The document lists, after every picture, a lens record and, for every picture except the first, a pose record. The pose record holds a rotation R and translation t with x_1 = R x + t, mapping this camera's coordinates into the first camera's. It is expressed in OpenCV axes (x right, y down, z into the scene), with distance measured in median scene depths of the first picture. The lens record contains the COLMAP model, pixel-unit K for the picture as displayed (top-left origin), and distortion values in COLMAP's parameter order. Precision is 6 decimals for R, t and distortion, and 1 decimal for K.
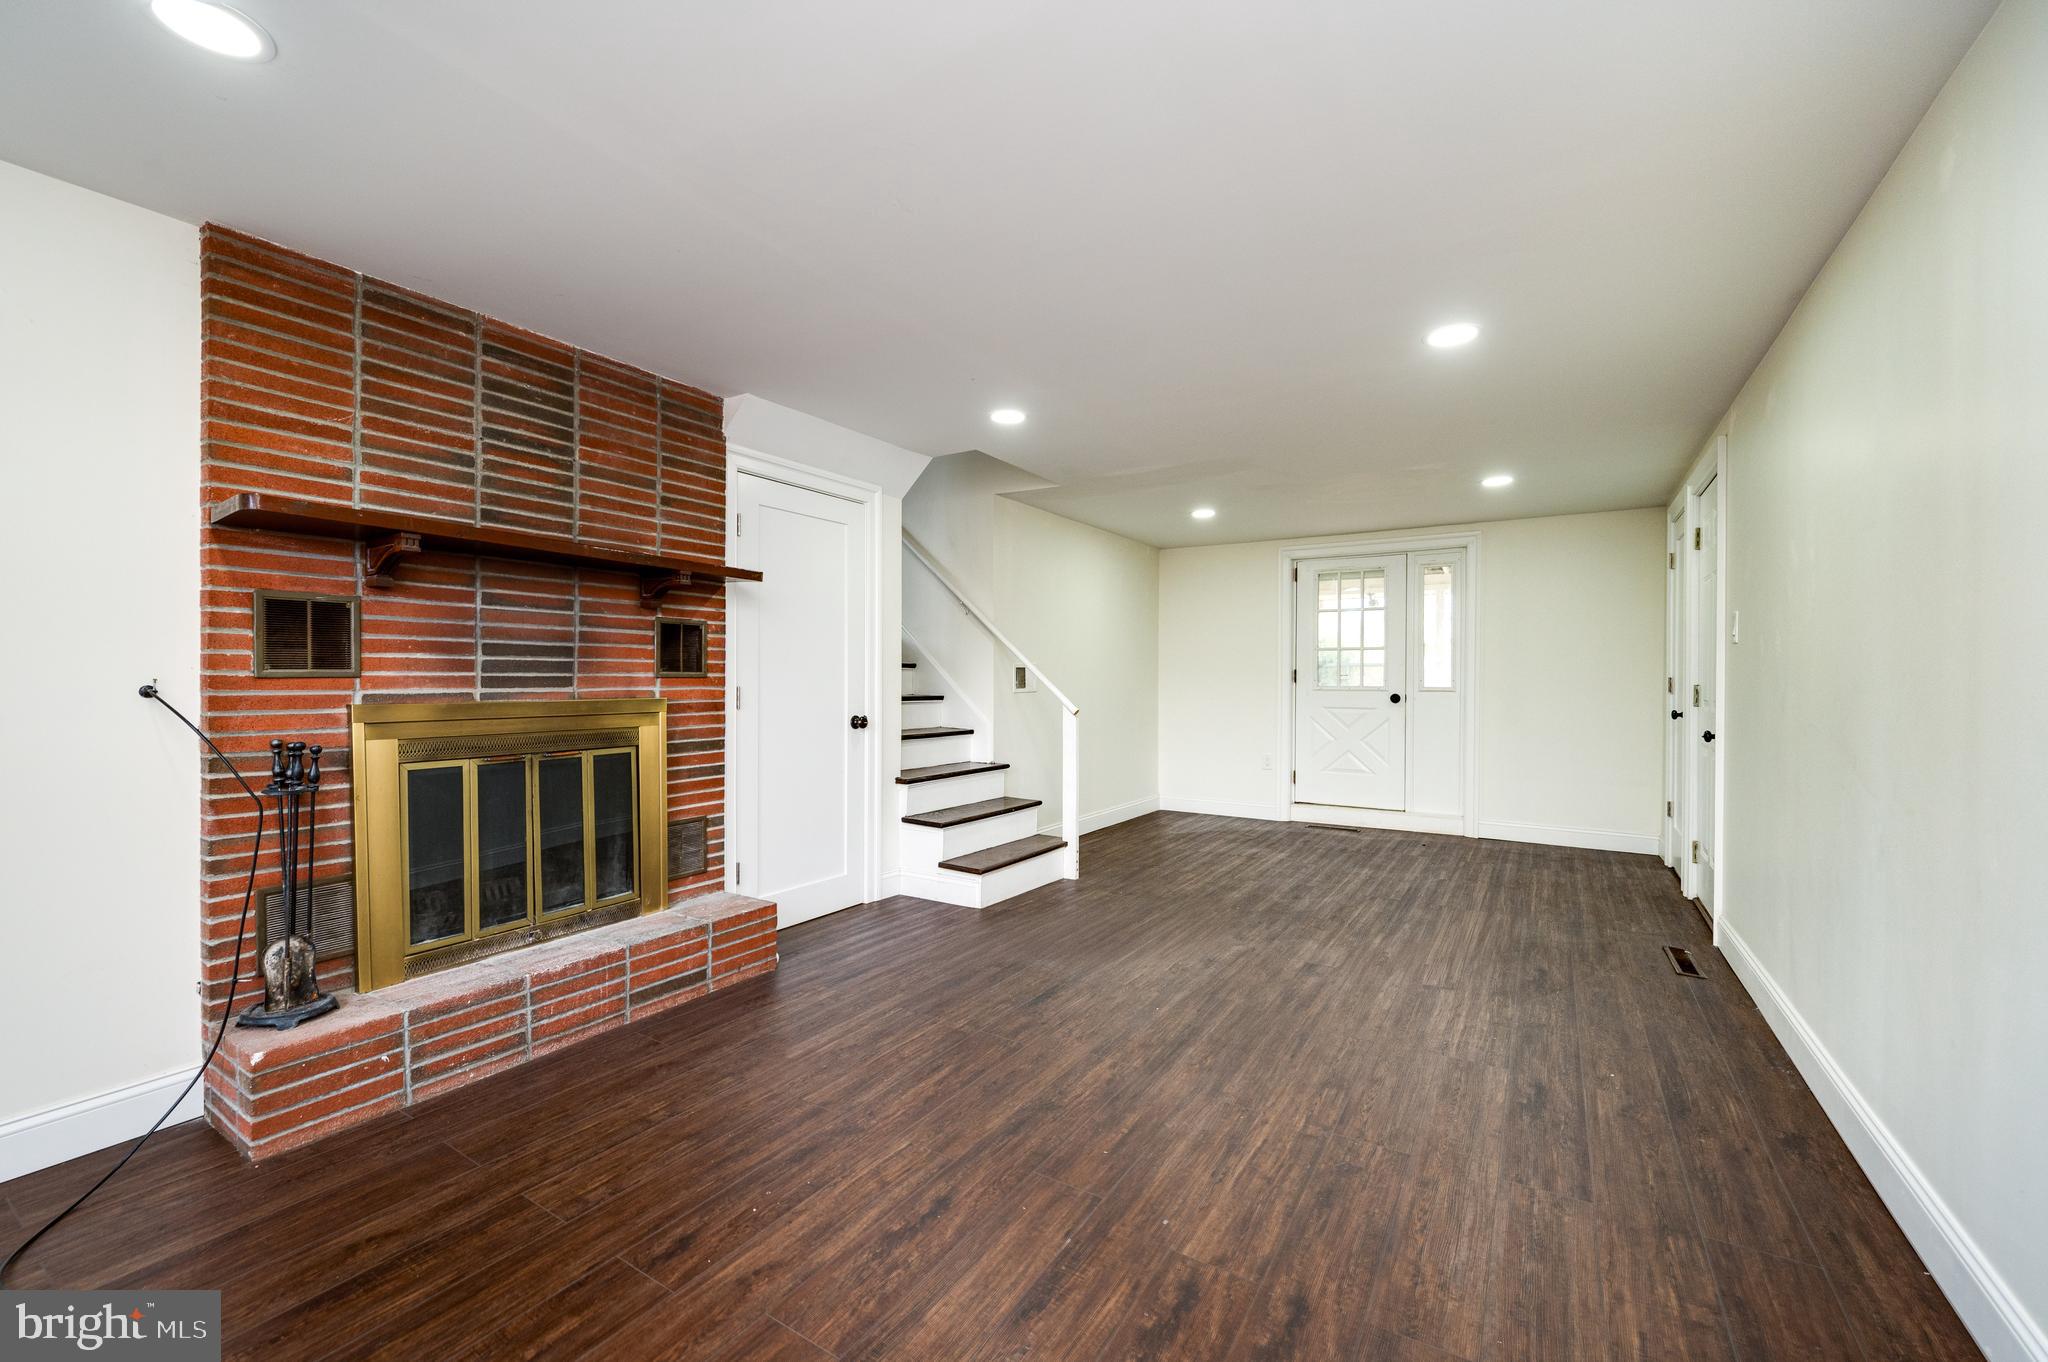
lens RADIAL K [[831.4, 0, 1041.2], [0, 831.4, 687.8], [0, 0, 1]] dist [-0.002428, -0.000339]
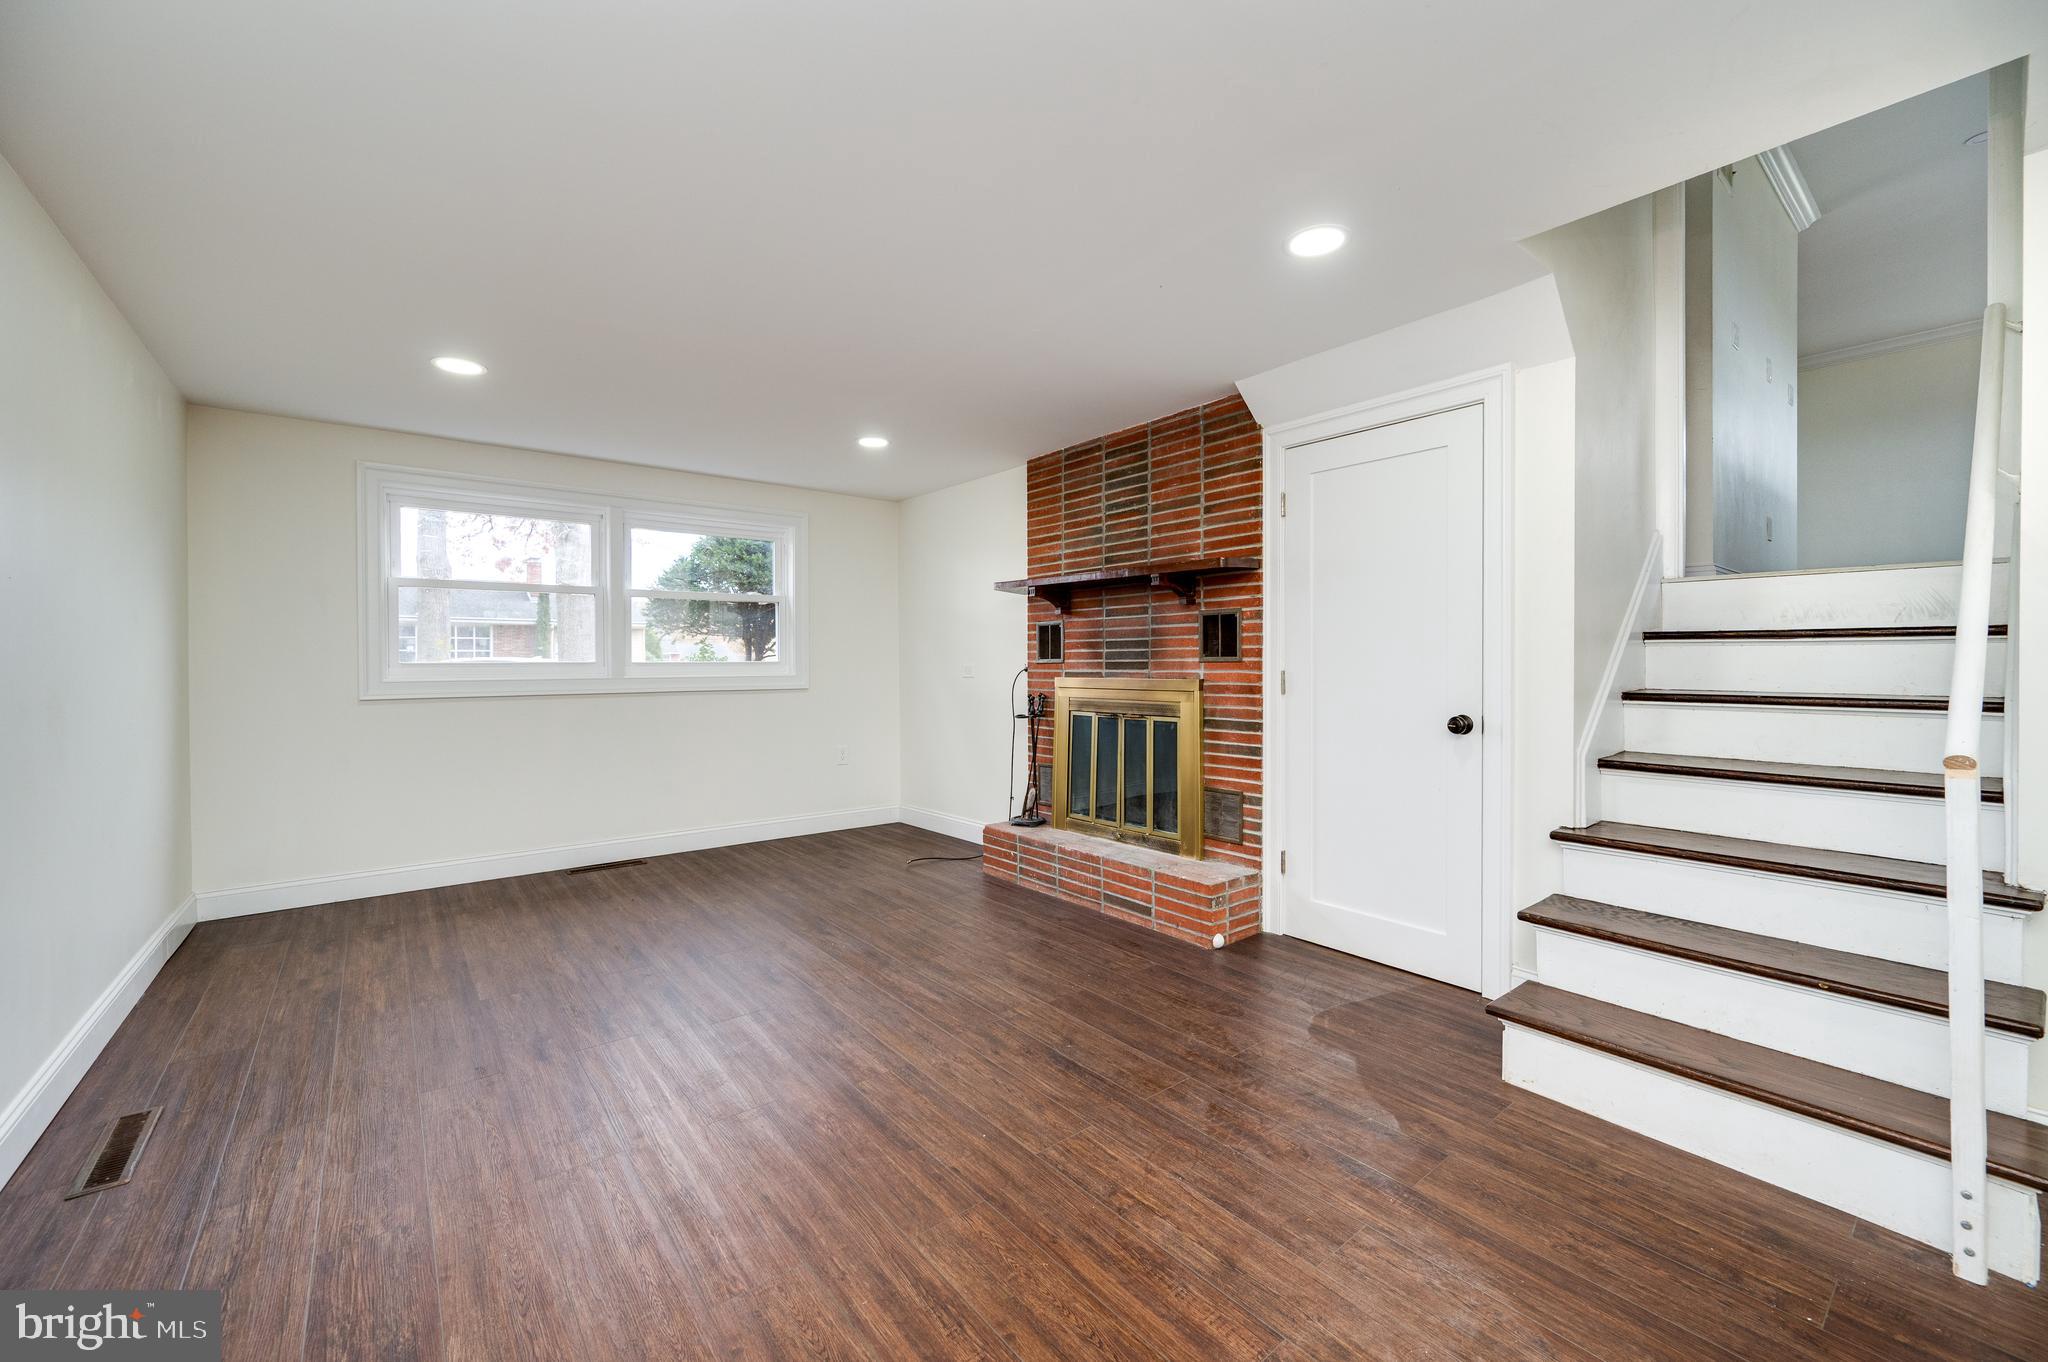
lens RADIAL K [[831.4, 0, 1045.8], [0, 831.4, 670.1], [0, 0, 1]] dist [-0.002428, -0.000339]
pose [[-0.340247, 0.007236, -0.940308, 0.780572], [-0.007316, 0.999920, 0.010342, -0.012412], [0.940308, 0.010398, -0.340167, 1.290559]]
